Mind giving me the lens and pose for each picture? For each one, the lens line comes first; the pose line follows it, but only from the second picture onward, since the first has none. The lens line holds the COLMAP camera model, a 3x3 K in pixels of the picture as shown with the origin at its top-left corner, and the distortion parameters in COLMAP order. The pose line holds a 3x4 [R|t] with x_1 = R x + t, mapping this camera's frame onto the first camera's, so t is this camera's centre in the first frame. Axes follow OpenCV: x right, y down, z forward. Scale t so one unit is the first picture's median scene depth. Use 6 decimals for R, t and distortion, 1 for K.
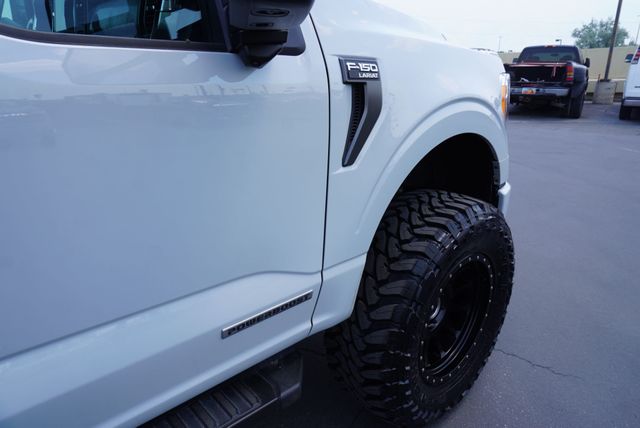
lens RADIAL K [[428.1, 0, 320.0], [0, 428.1, 214.0], [0, 0, 1]] dist [-0.033014, 0.032041]
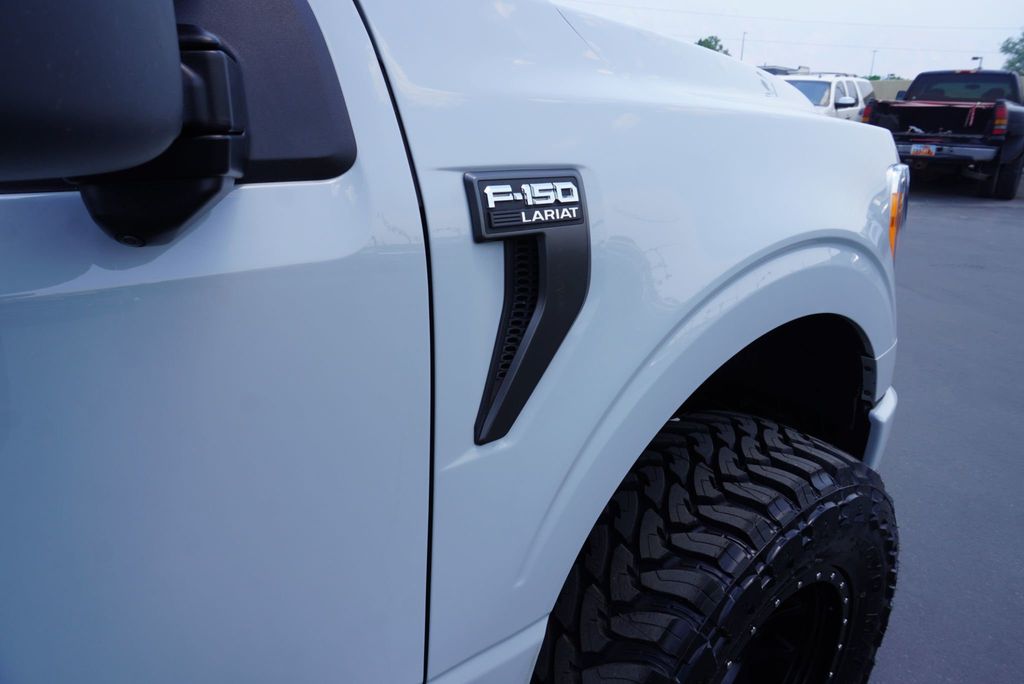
lens RADIAL K [[684.9, 0, 512.0], [0, 684.9, 342.0], [0, 0, 1]] dist [-0.033014, 0.032041]
pose [[0.996471, 0.043517, -0.071774, 0.095479], [-0.042478, 0.998970, 0.015941, -0.162760], [0.072394, -0.012836, 0.997294, 0.284425]]
